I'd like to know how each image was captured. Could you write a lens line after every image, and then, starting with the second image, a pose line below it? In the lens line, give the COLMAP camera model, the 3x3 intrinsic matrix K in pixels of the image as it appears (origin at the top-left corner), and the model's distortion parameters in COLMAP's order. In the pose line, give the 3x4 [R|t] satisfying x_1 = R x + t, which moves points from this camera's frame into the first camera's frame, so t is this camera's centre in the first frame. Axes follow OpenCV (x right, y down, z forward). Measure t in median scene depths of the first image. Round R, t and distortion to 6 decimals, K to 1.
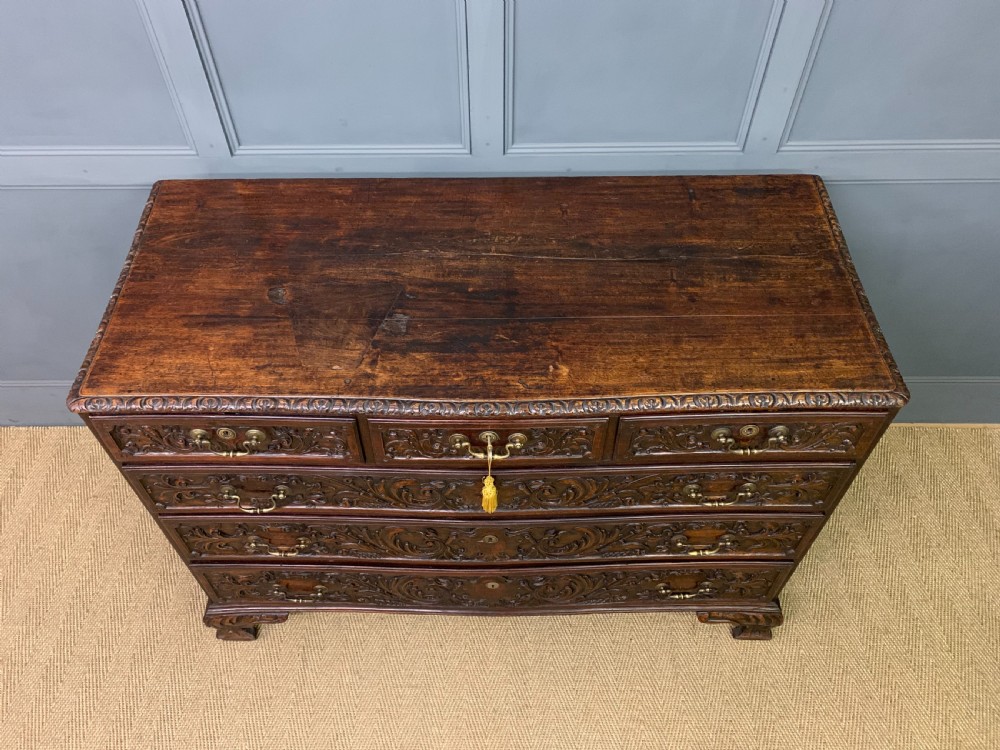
lens RADIAL K [[764.6, 0, 492.4], [0, 764.6, 374.2], [0, 0, 1]] dist [0.029440, -0.016031]
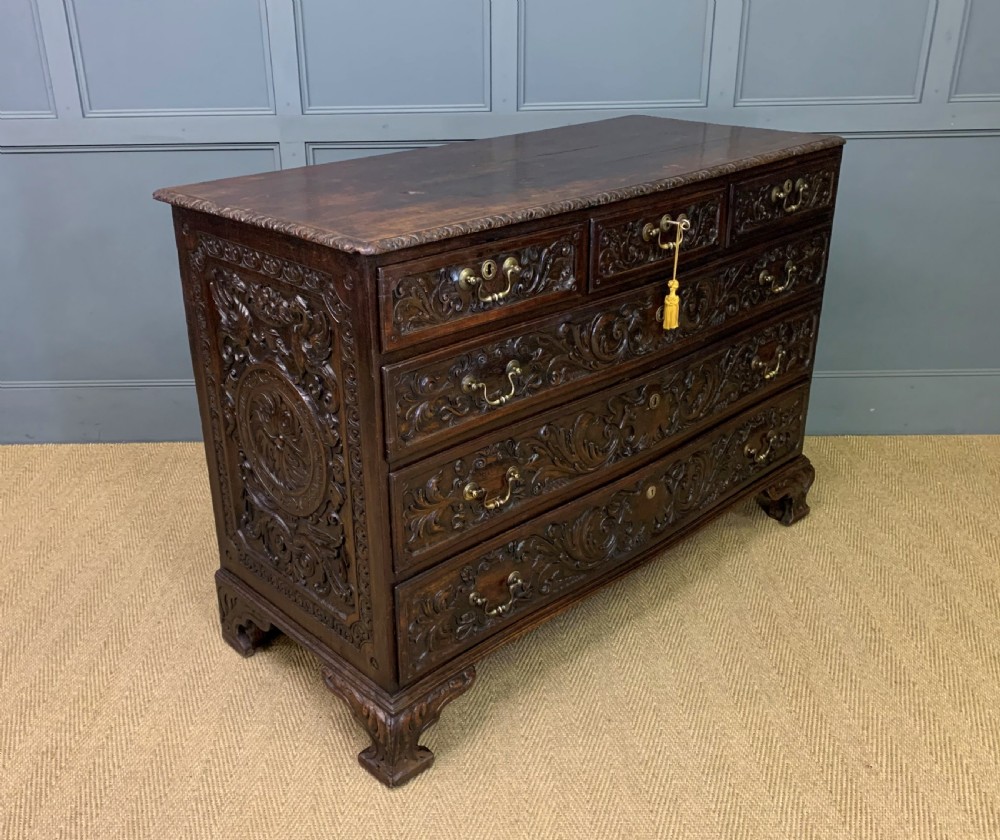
lens RADIAL K [[979.0, 0, 457.6], [0, 979.0, 422.0], [0, 0, 1]] dist [0.022240, 0.000000]
pose [[0.999923, -0.006861, -0.010335, -0.076793], [0.001542, 0.895393, -0.445273, 0.981261], [0.012309, 0.445223, 0.895335, -0.241624]]
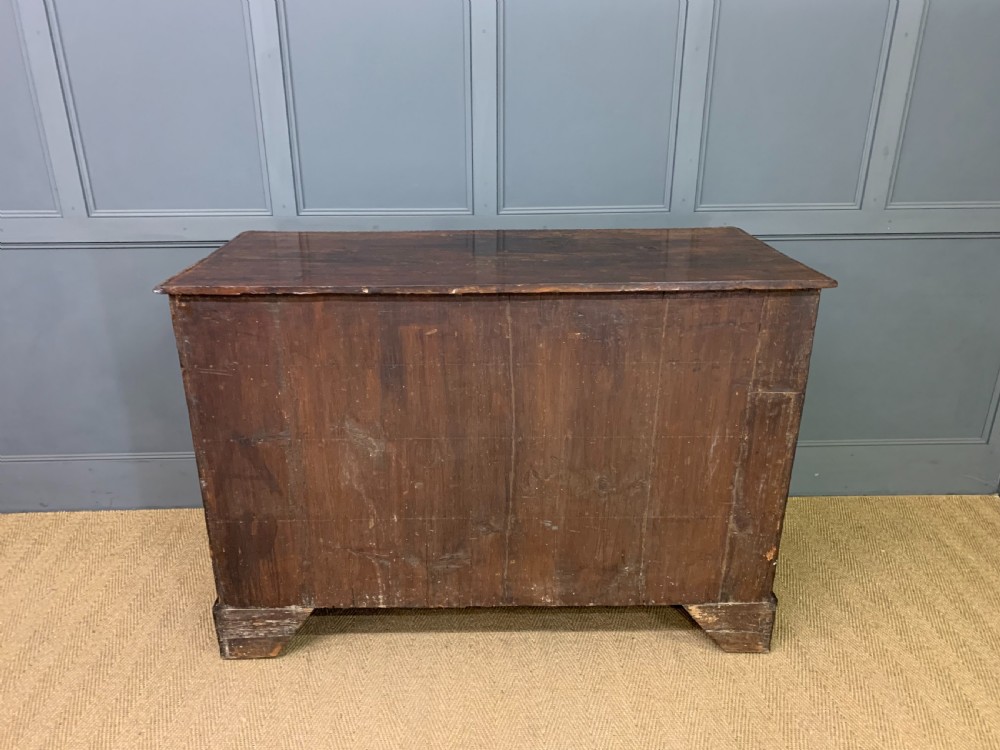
lens RADIAL K [[764.6, 0, 487.1], [0, 764.6, 377.5], [0, 0, 1]] dist [0.029440, -0.016031]
pose [[0.999443, -0.010178, 0.031794, -0.054604], [0.024009, 0.880875, -0.472740, 0.680585], [-0.023195, 0.473240, 0.880628, -0.073864]]
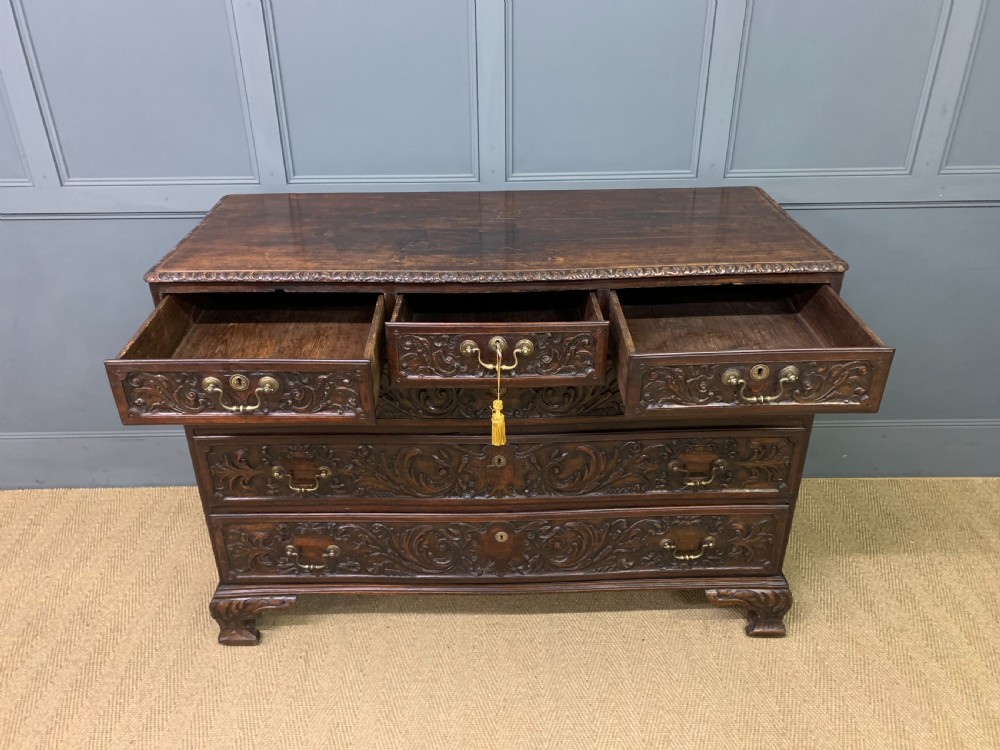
lens RADIAL K [[764.6, 0, 492.8], [0, 764.6, 384.9], [0, 0, 1]] dist [0.029440, -0.016031]
pose [[0.999942, -0.008366, 0.006853, -0.019028], [0.010329, 0.926594, -0.375921, 0.538740], [-0.003205, 0.375970, 0.926626, -0.033604]]
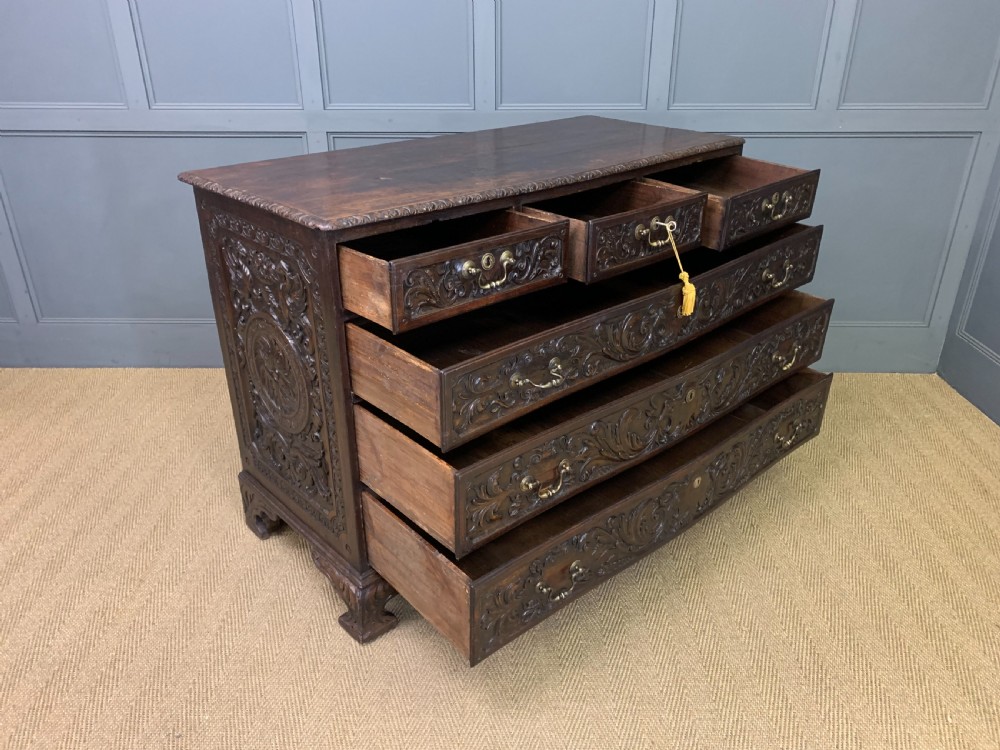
lens RADIAL K [[764.6, 0, 496.7], [0, 764.6, 381.6], [0, 0, 1]] dist [0.029440, -0.016031]
pose [[0.999905, 0.010587, -0.008882, 0.041663], [-0.013285, 0.913422, -0.406797, 0.959885], [0.003806, 0.406876, 0.913475, -0.243799]]
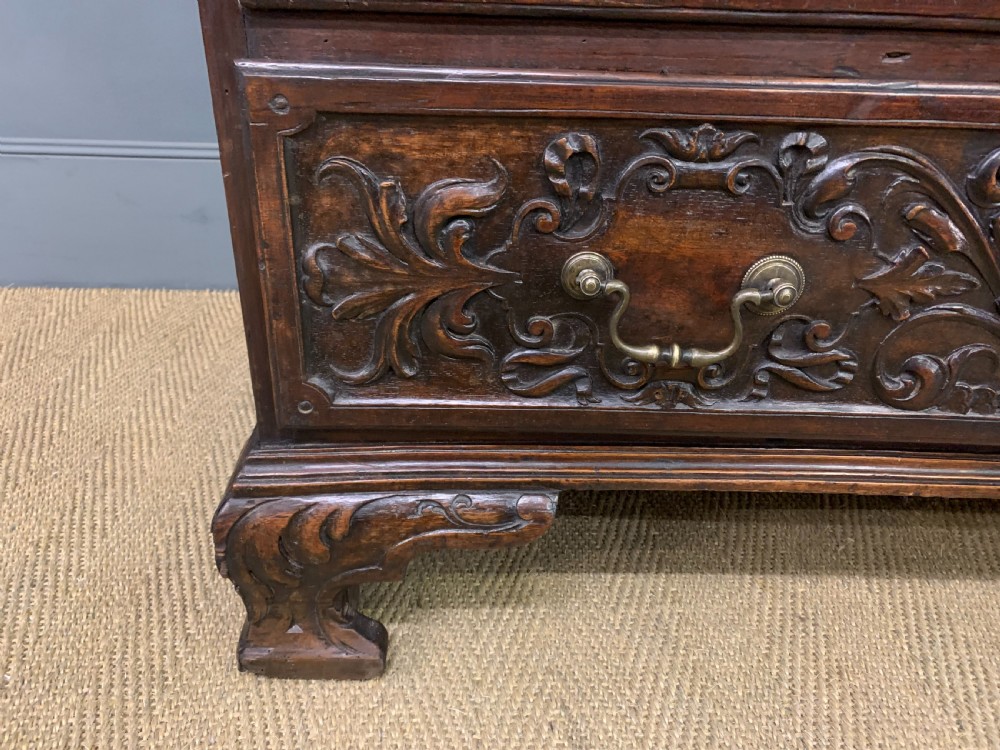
lens RADIAL K [[764.6, 0, 497.0], [0, 764.6, 378.9], [0, 0, 1]] dist [0.029440, -0.016031]
pose [[0.998503, 0.016658, 0.052104, -0.372610], [0.003788, 0.929163, -0.369651, 0.458427], [-0.054571, 0.369294, 0.927709, 0.934502]]
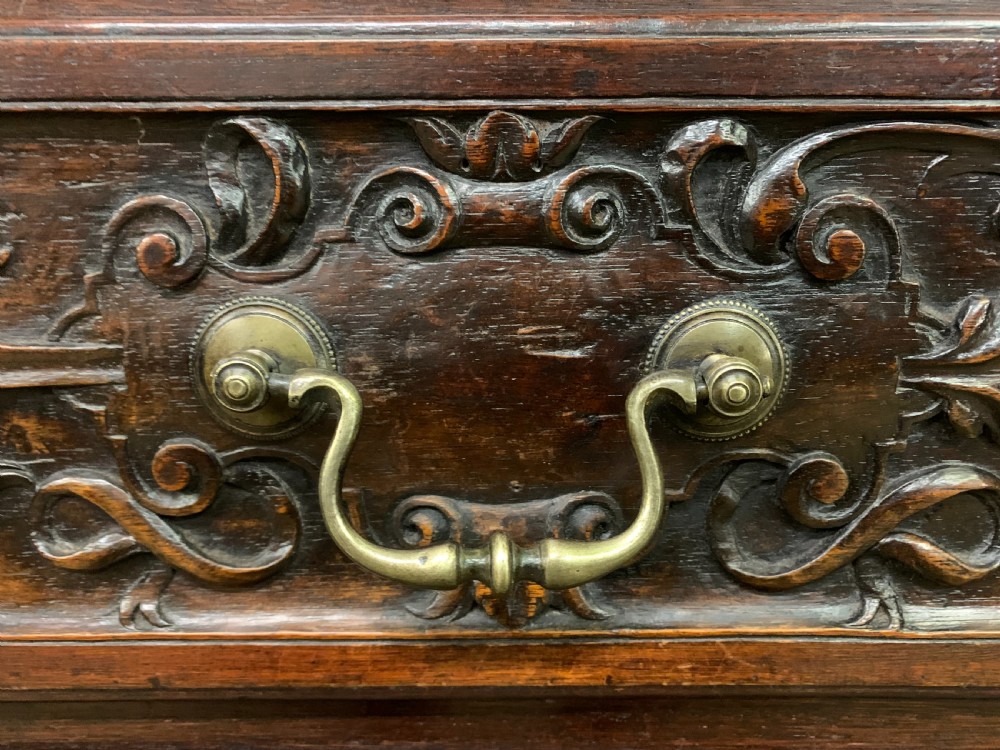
lens RADIAL K [[764.6, 0, 482.4], [0, 764.6, 368.7], [0, 0, 1]] dist [0.029440, -0.016031]
pose [[0.999990, -0.000724, 0.004506, -0.297767], [0.003361, 0.784771, -0.619777, 0.216662], [-0.003088, 0.619785, 0.784765, 0.869658]]
